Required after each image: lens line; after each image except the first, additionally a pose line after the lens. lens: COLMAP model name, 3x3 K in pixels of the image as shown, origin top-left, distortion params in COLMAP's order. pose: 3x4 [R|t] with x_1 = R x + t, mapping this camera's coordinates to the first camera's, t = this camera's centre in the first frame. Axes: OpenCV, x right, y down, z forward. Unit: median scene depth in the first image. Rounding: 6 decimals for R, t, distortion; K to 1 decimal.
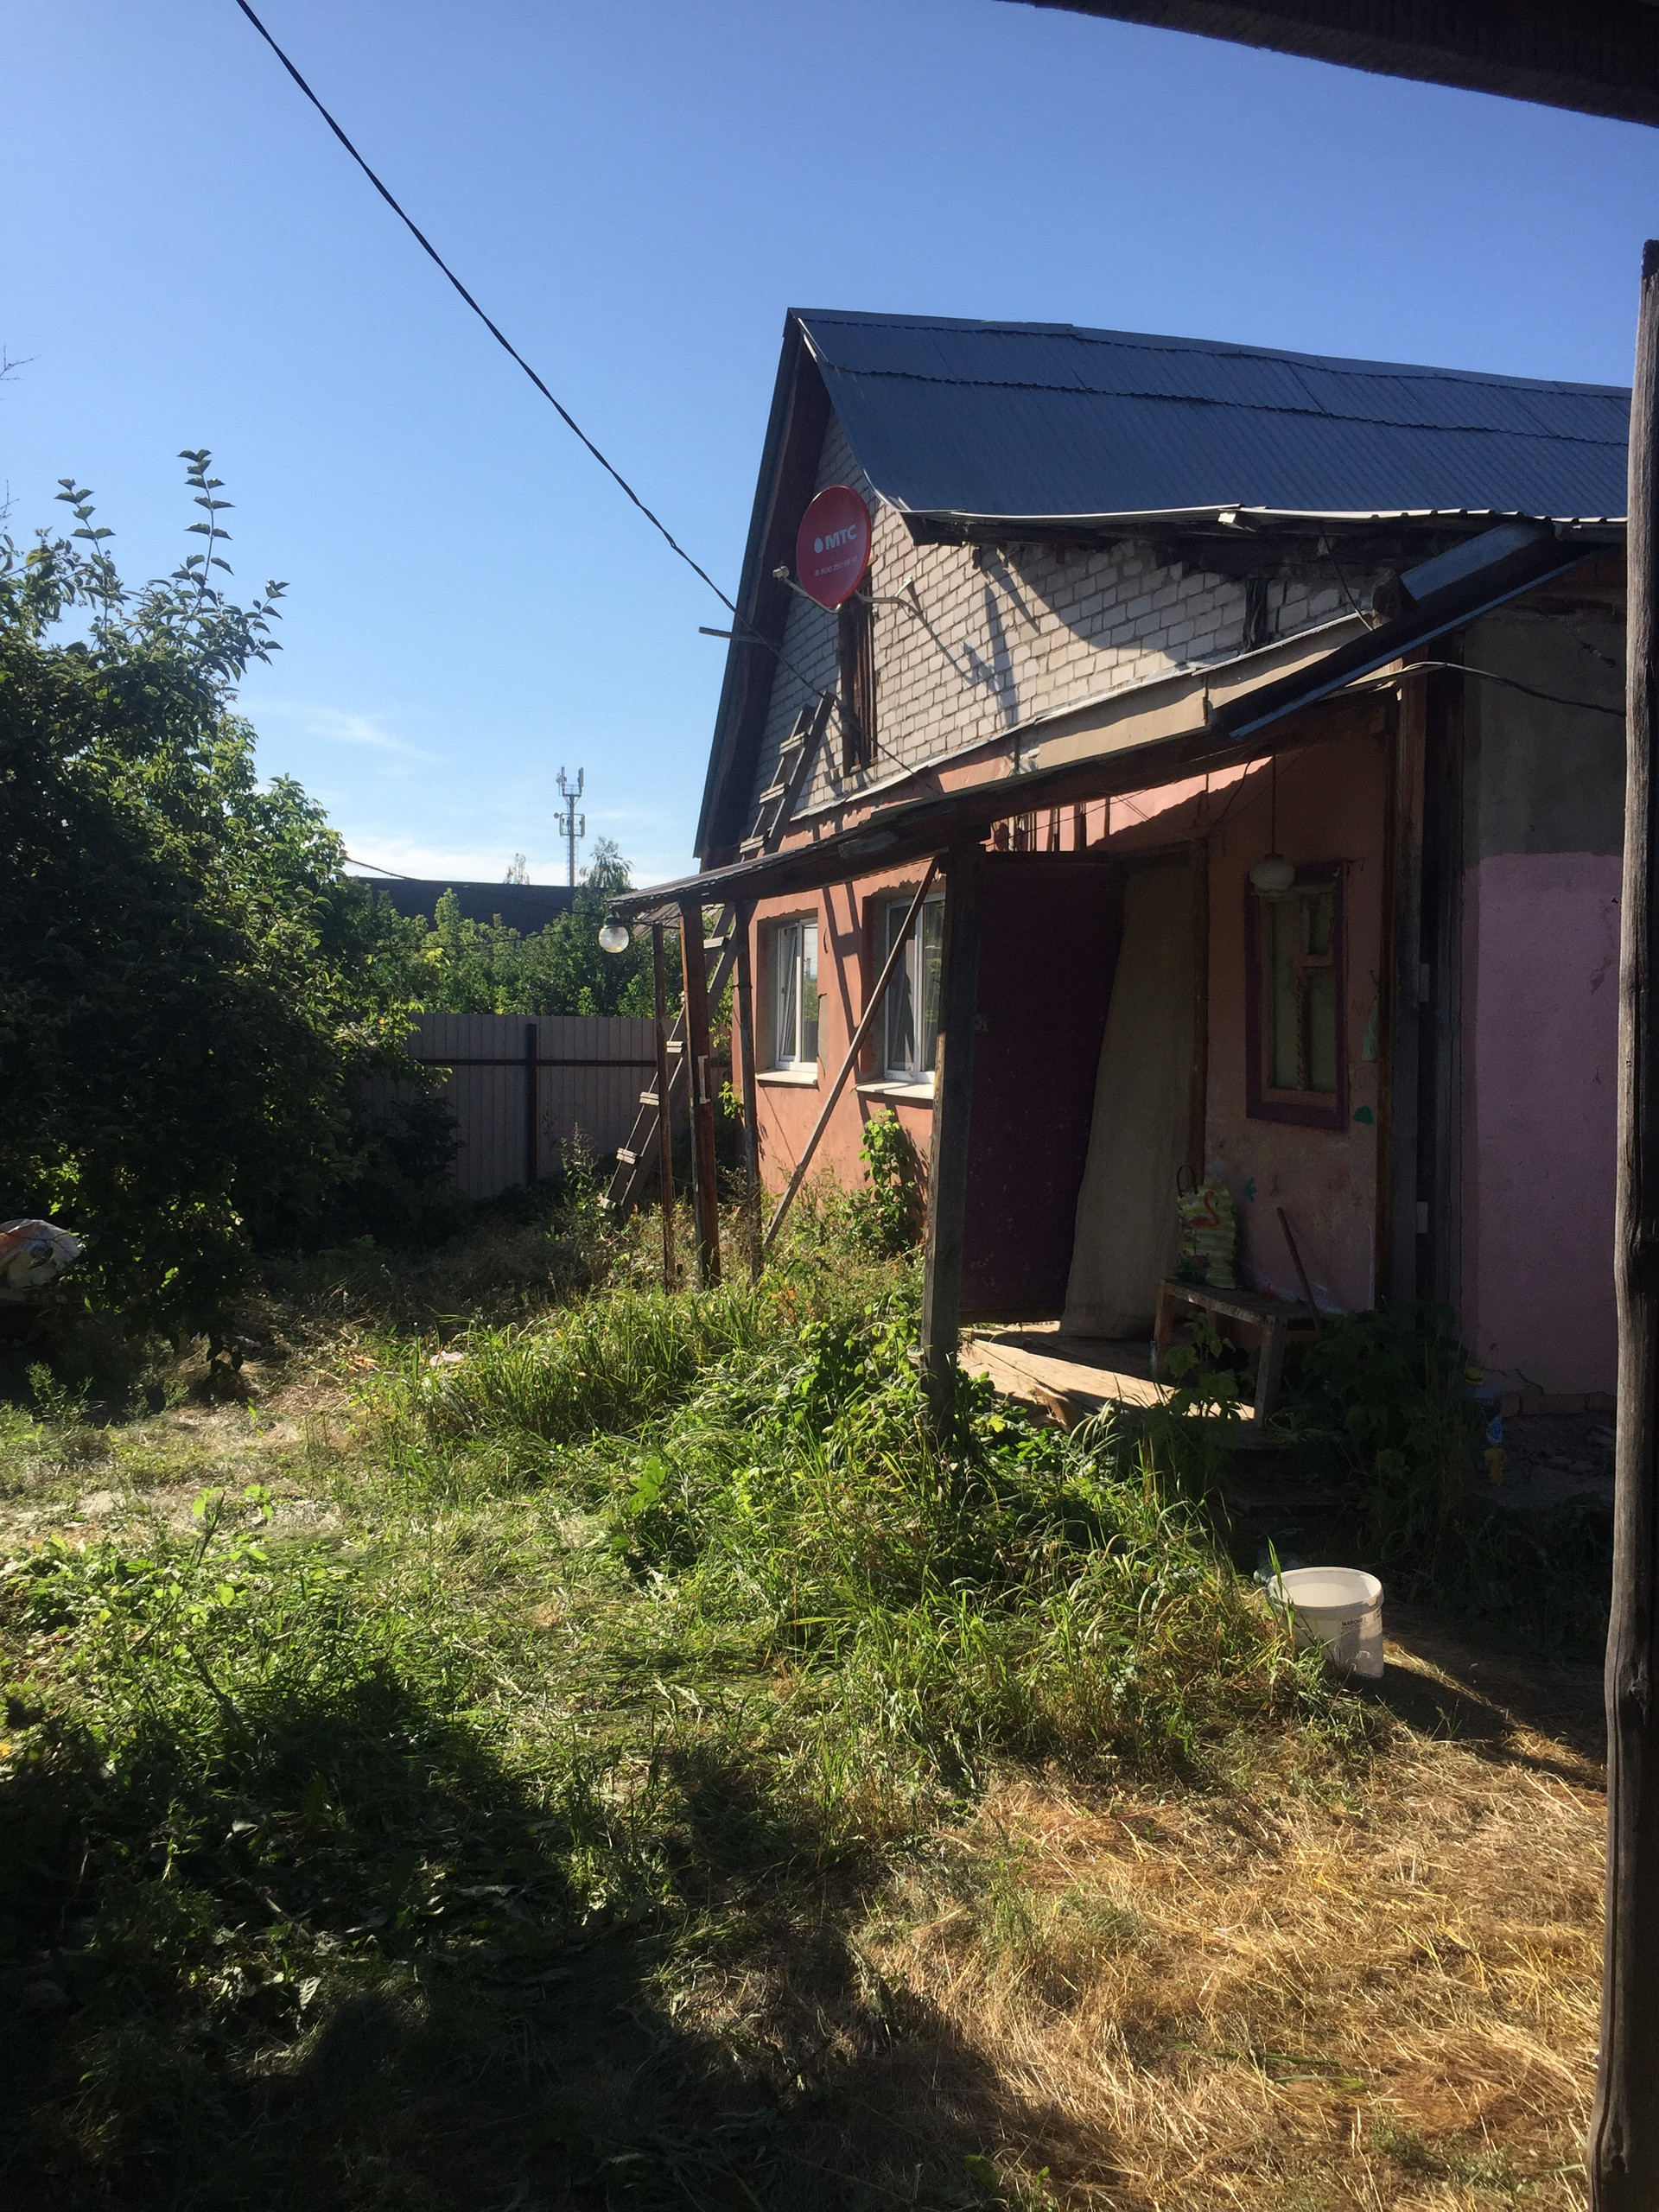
lens RADIAL K [[1895.7, 0, 832.9], [0, 1895.7, 1138.9], [0, 0, 1]] dist [0.049275, -0.015223]
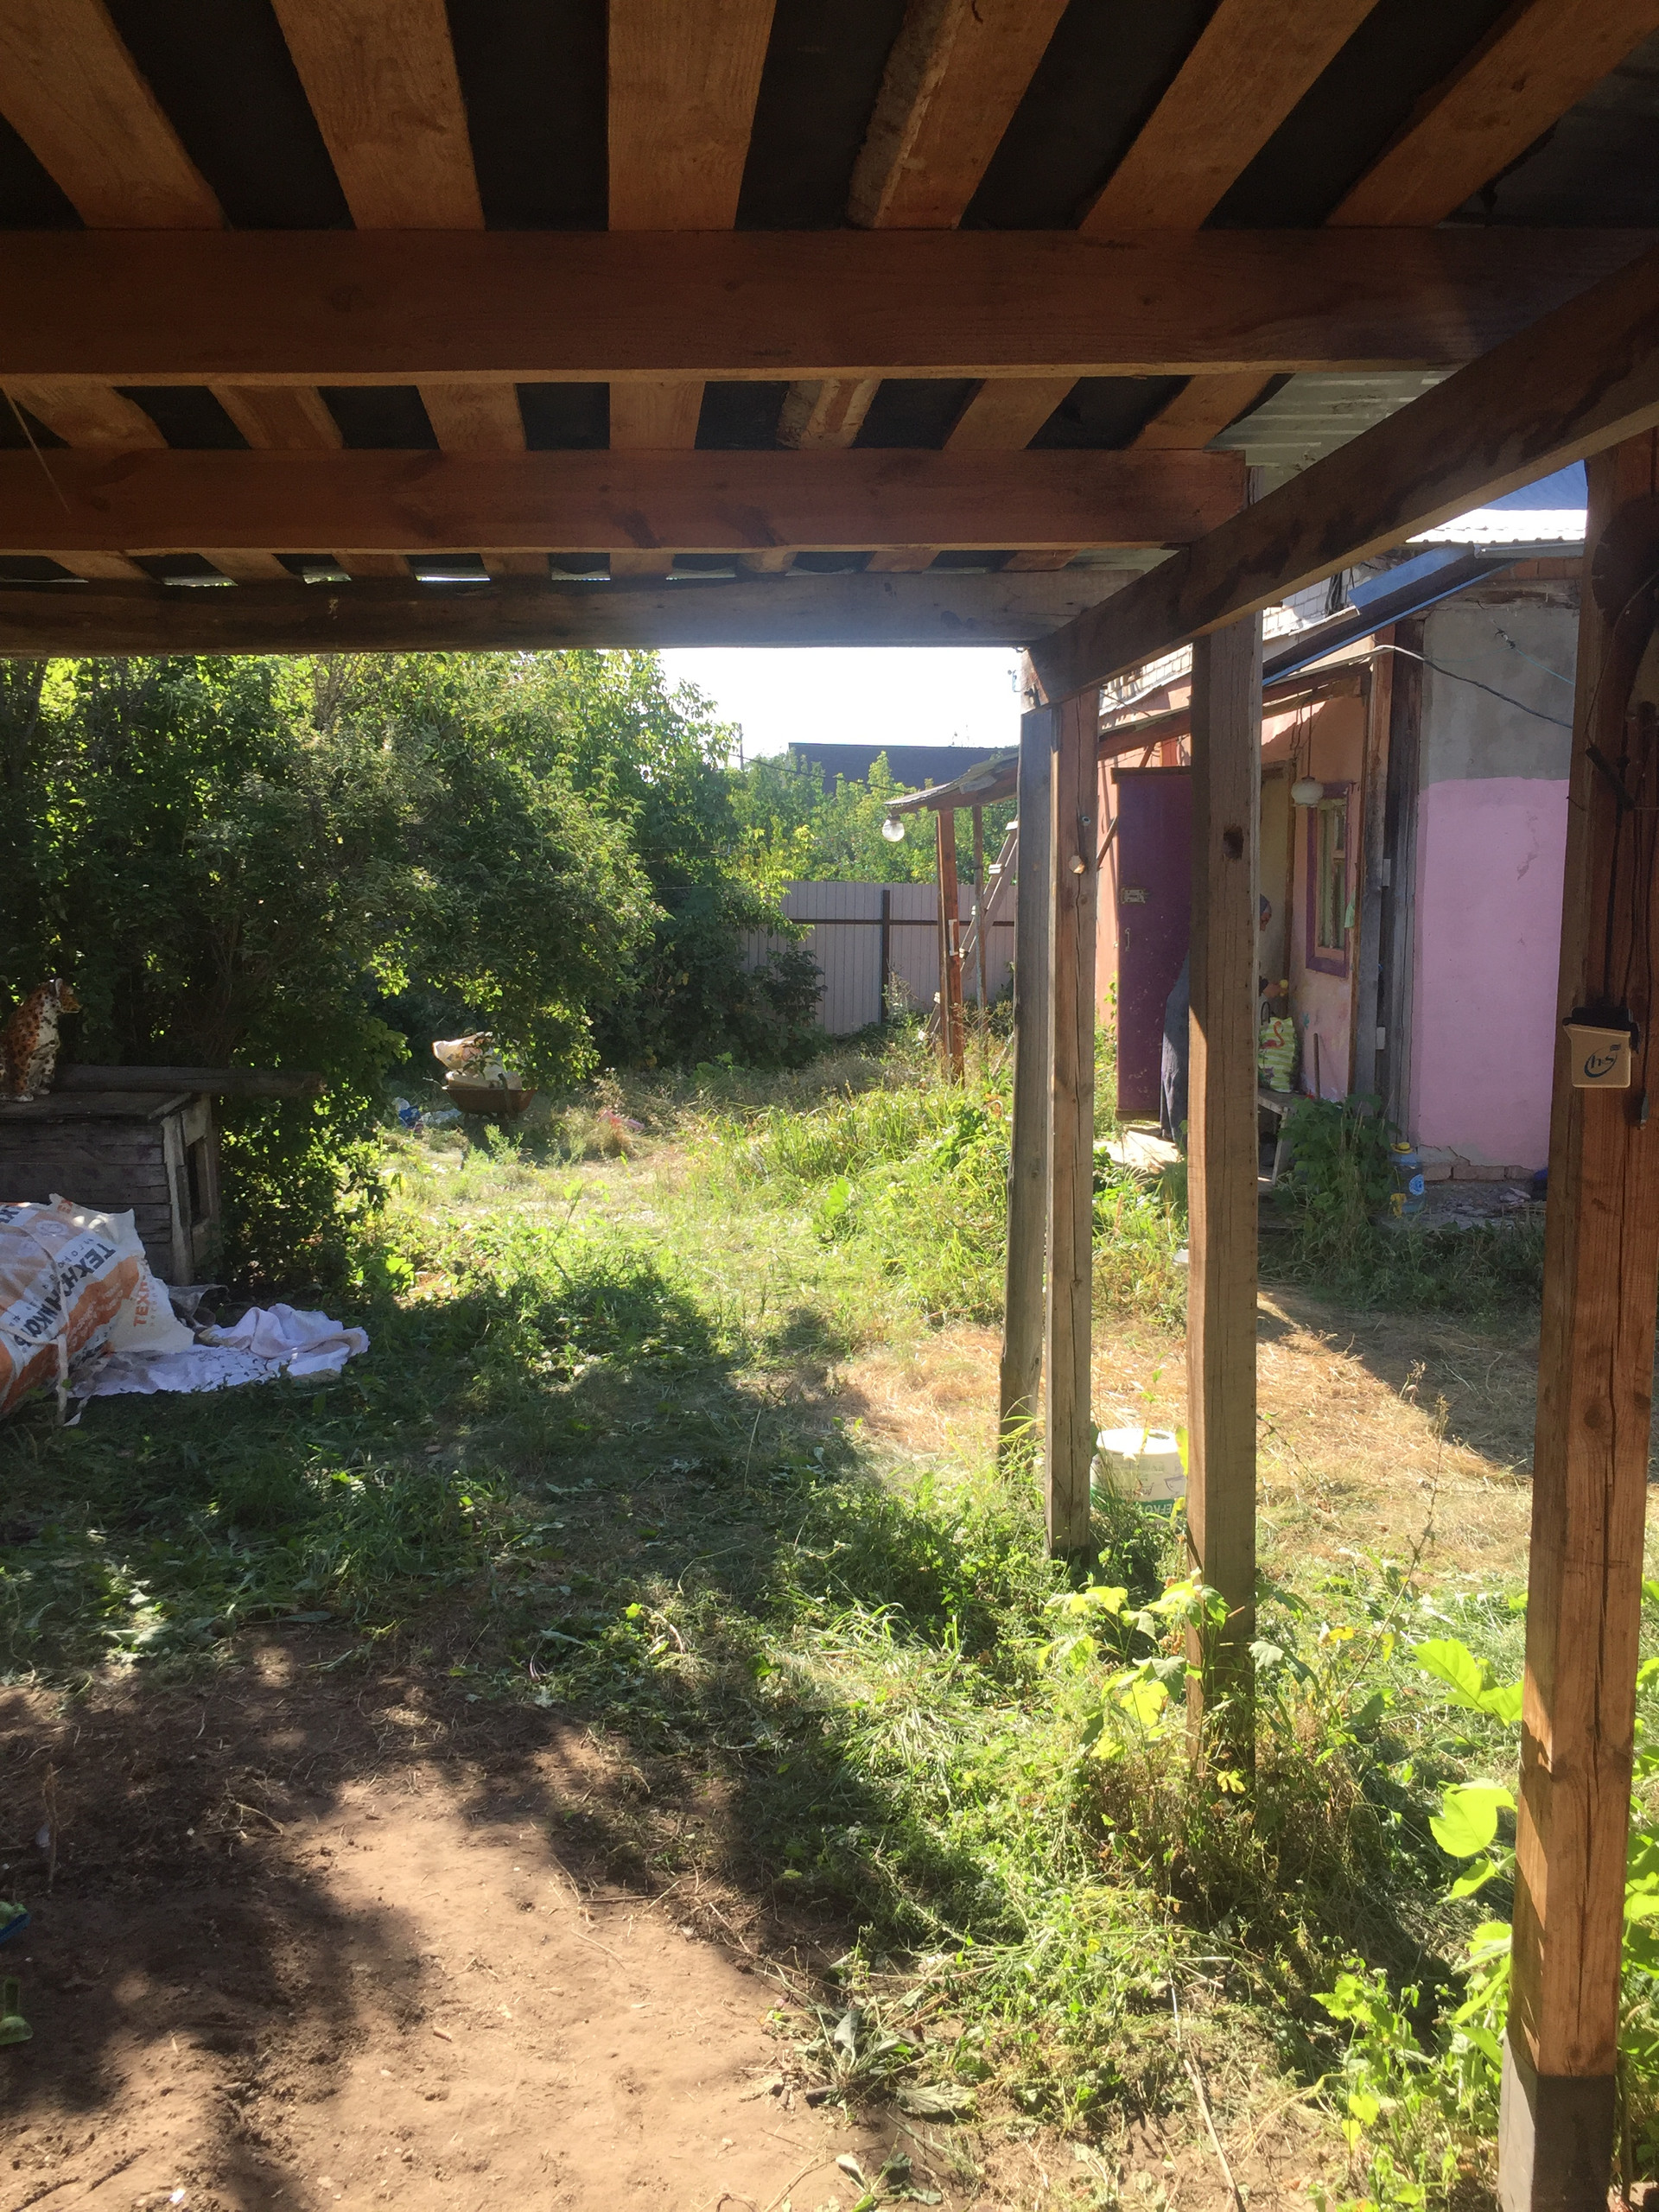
lens RADIAL K [[1895.7, 0, 832.9], [0, 1895.7, 1138.9], [0, 0, 1]] dist [0.049275, -0.015223]
pose [[0.971577, 0.032589, -0.234468, 0.246424], [-0.014869, 0.996924, 0.076952, 0.013093], [0.236255, -0.071278, 0.969073, -0.483663]]
